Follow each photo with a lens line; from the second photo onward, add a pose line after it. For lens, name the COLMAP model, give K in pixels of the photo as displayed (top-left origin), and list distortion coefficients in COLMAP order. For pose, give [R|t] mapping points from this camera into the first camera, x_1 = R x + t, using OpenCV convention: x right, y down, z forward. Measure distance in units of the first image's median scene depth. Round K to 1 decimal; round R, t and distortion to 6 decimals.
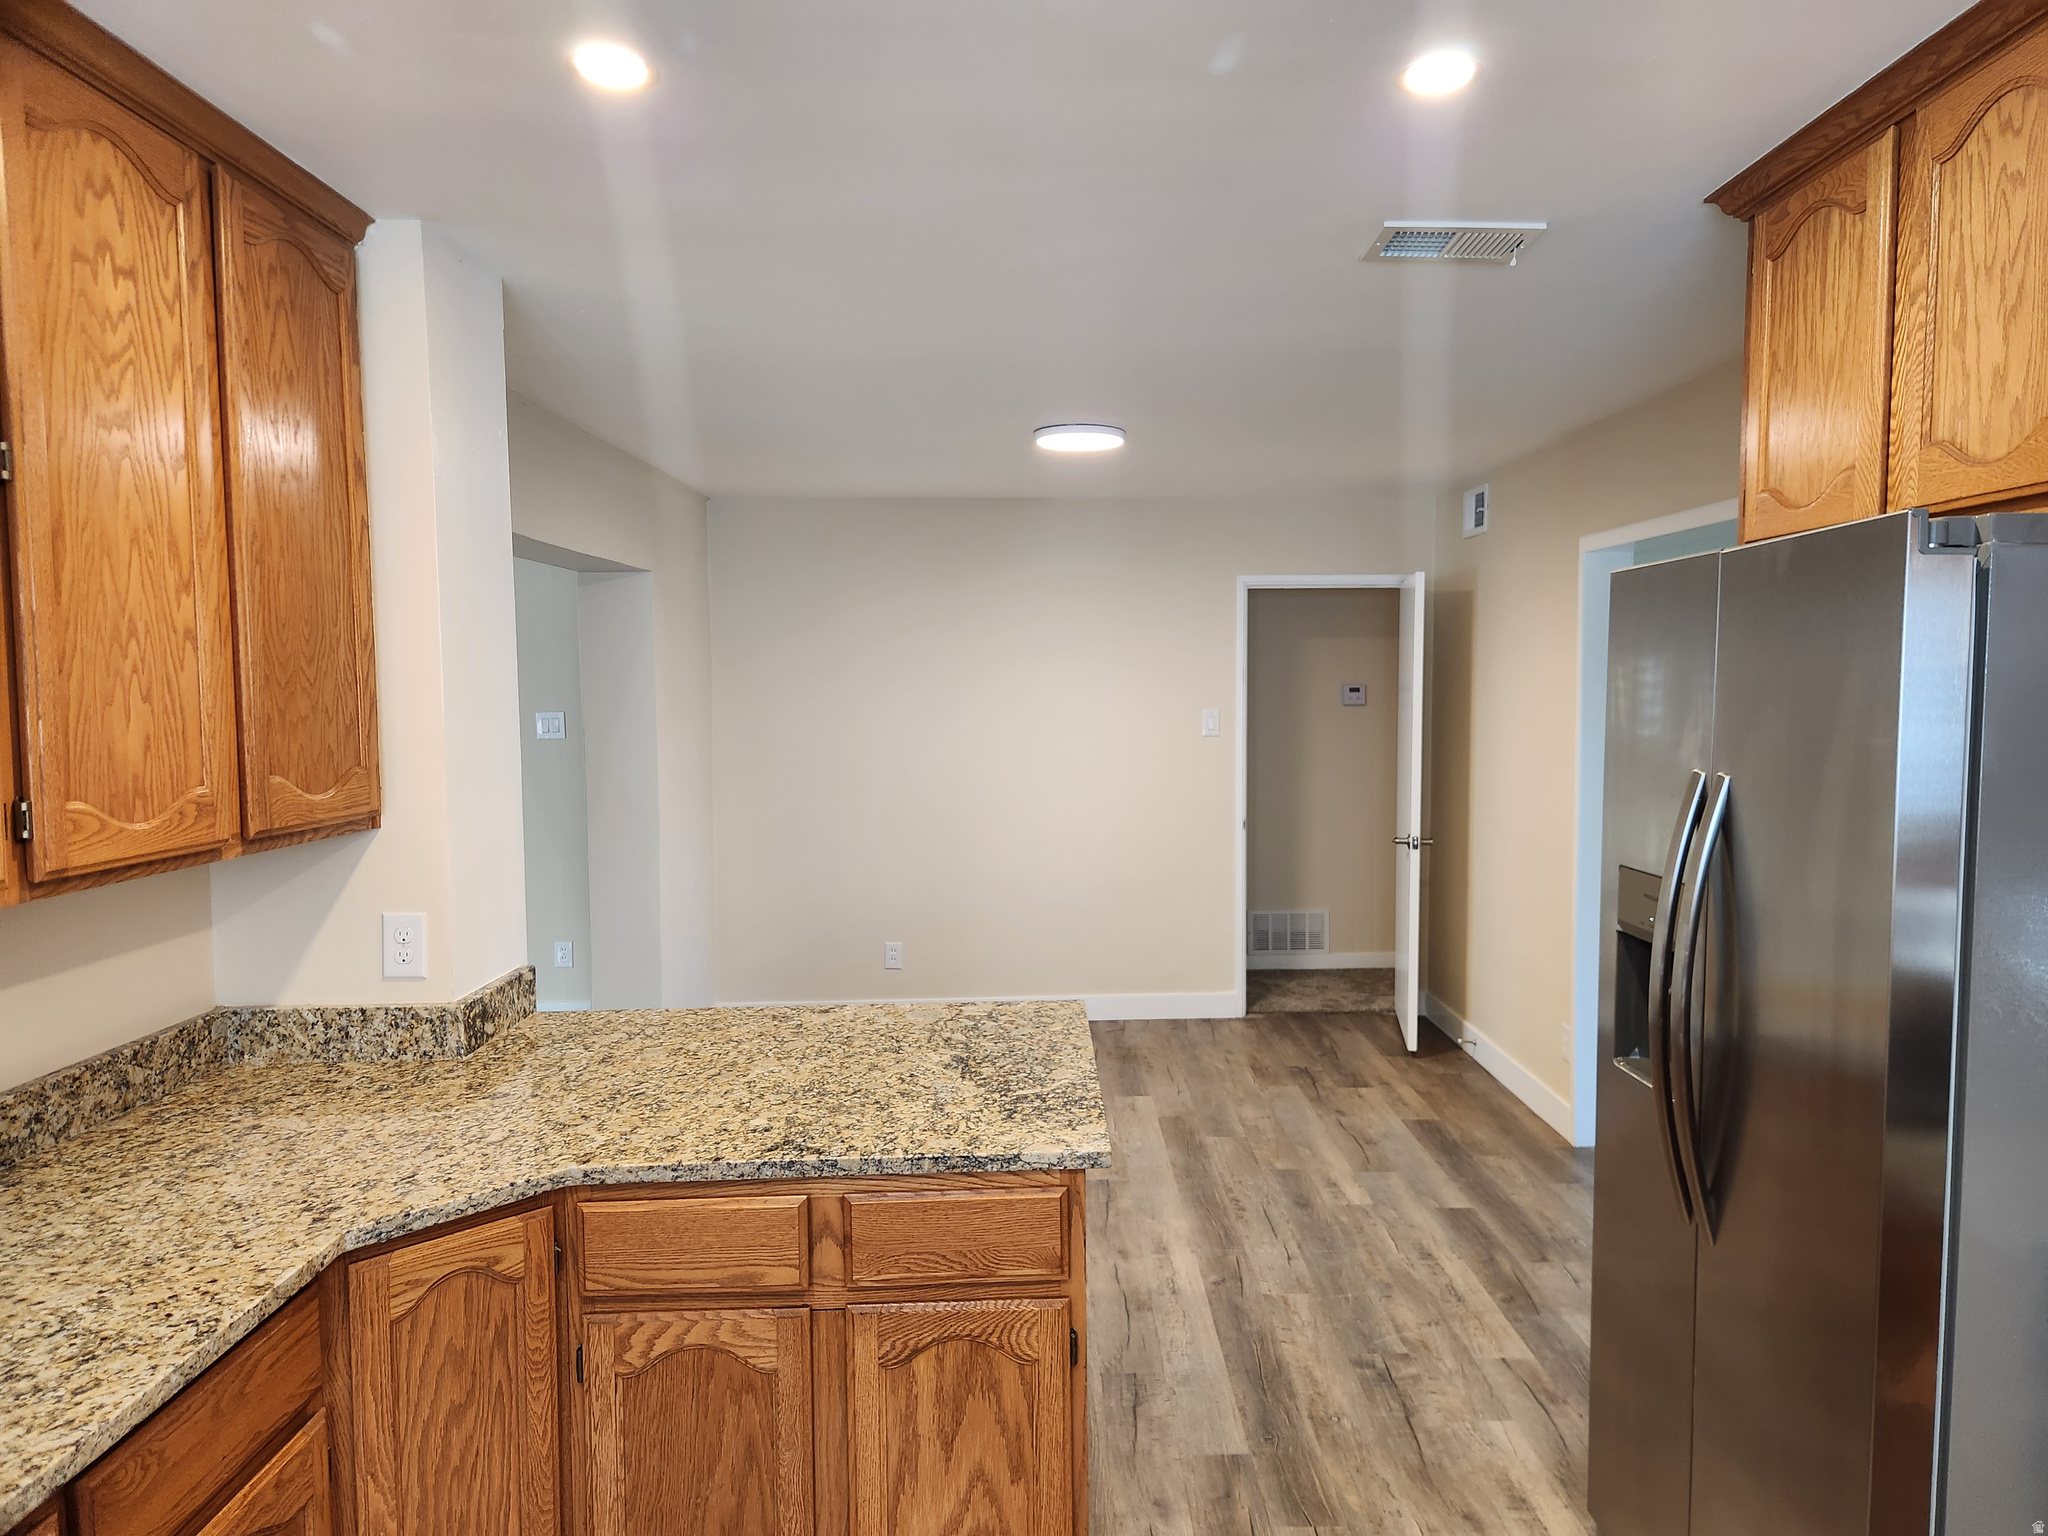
lens RADIAL K [[1375.8, 0, 1031.1], [0, 1375.8, 773.7], [0, 0, 1]] dist [0.031431, -0.011042]
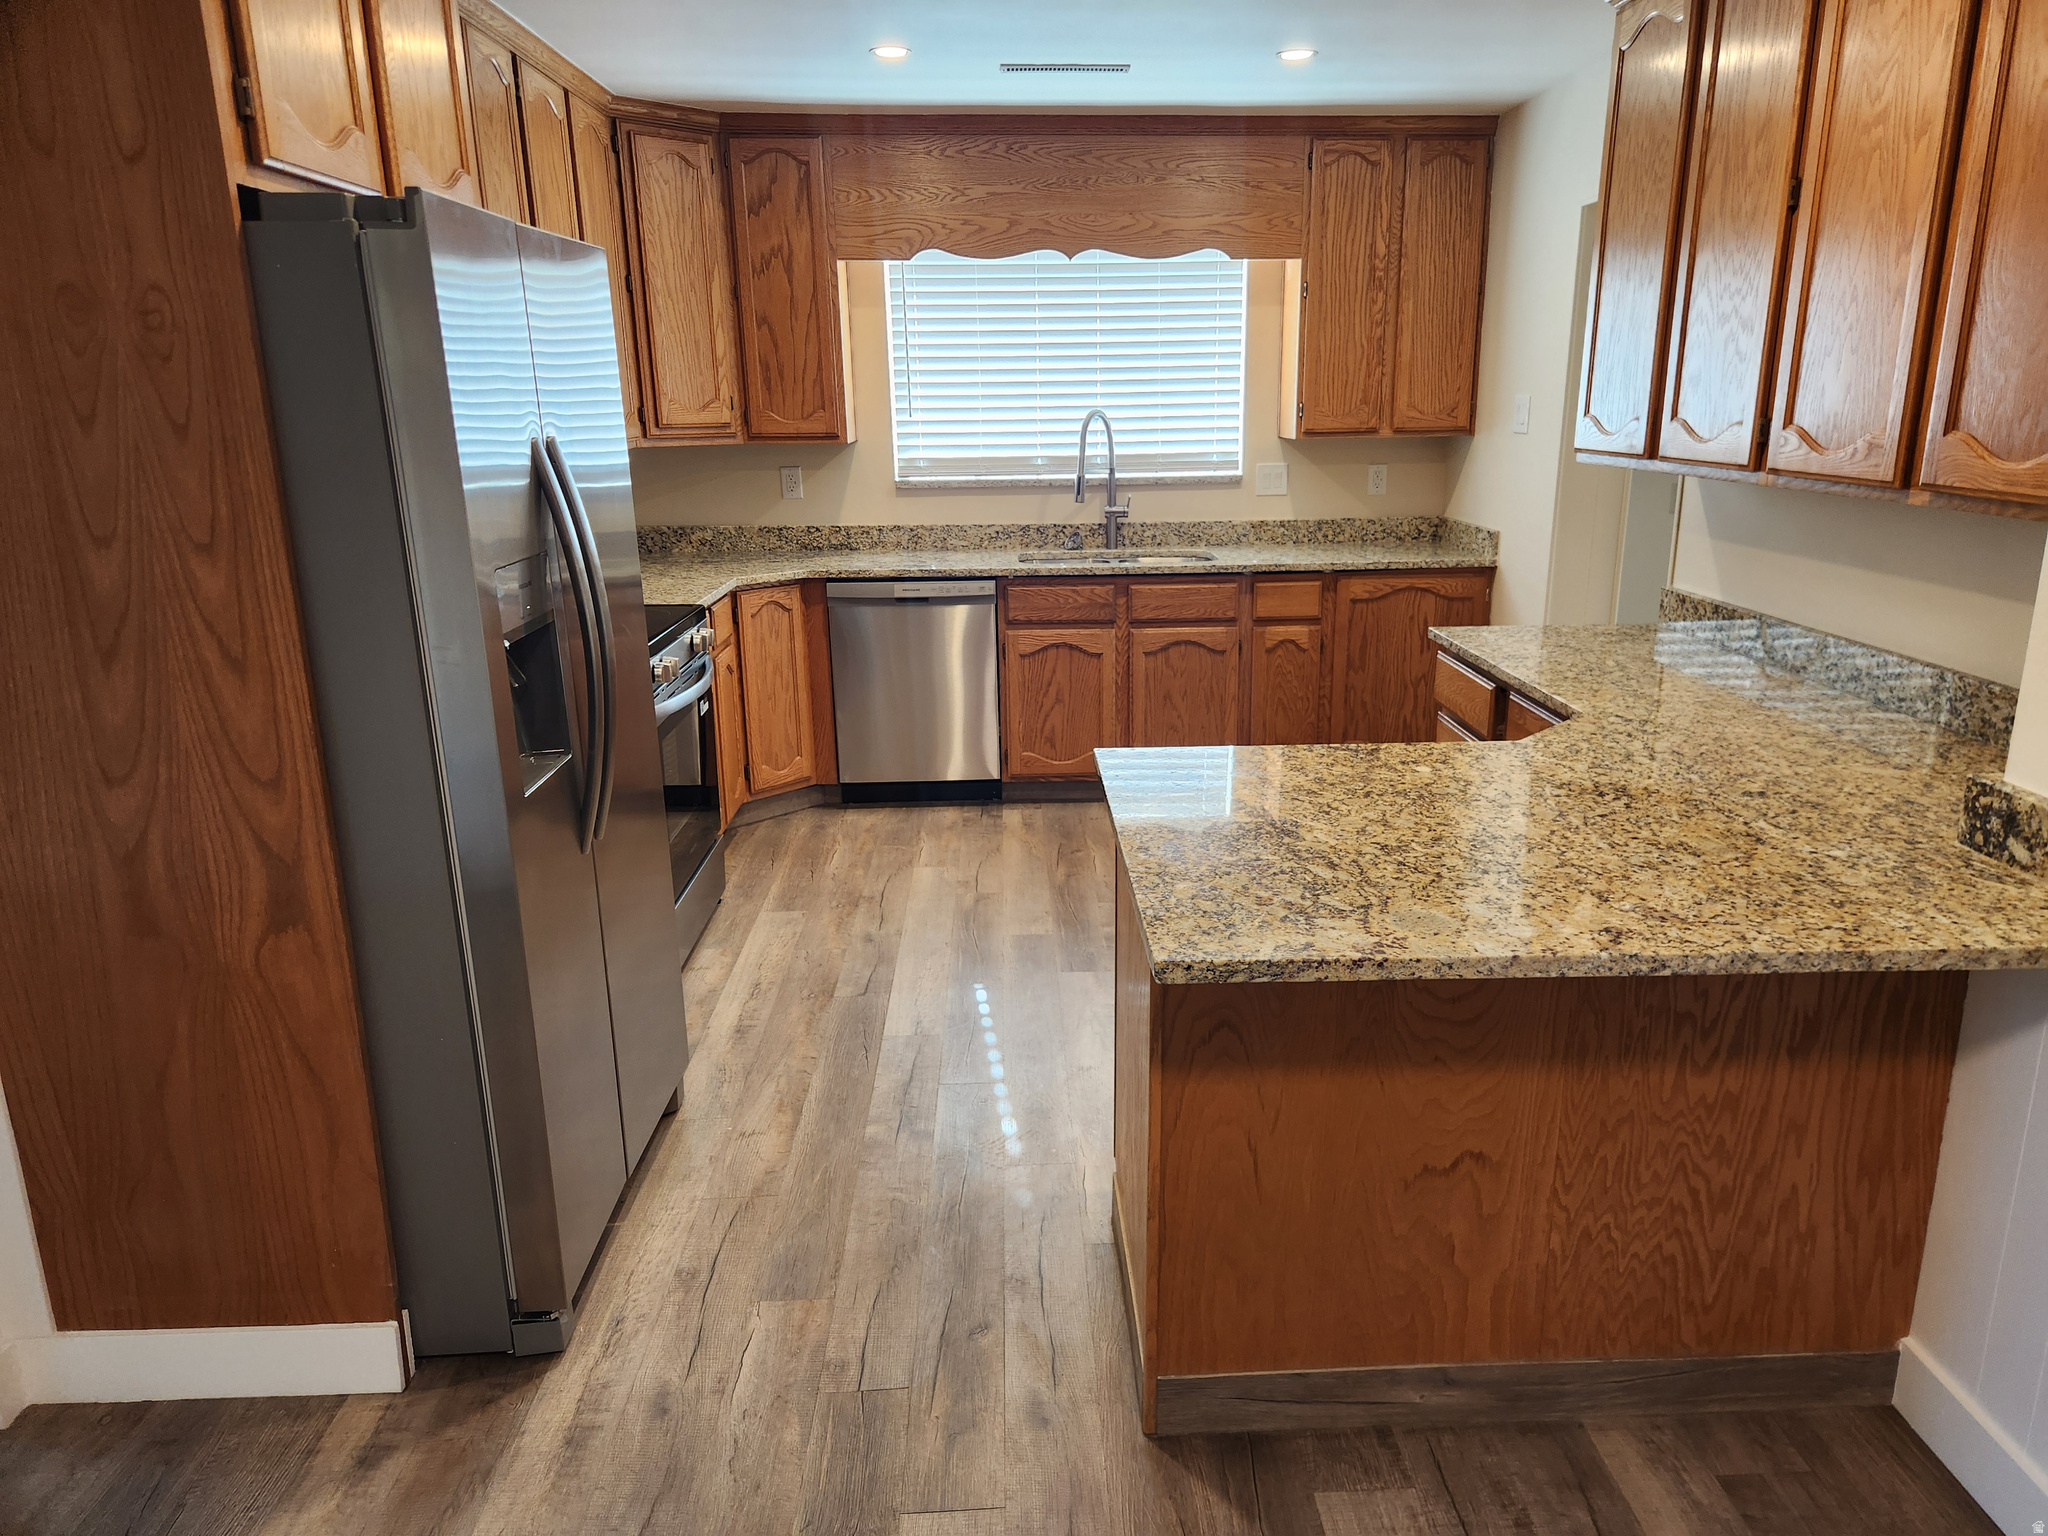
lens RADIAL K [[1375.8, 0, 1041.1], [0, 1375.8, 751.6], [0, 0, 1]] dist [0.031431, -0.011042]
pose [[-0.999373, 0.024435, -0.025619, 0.111450], [0.015111, 0.948803, 0.315508, -0.091414], [0.032017, 0.314923, -0.948577, 1.760581]]
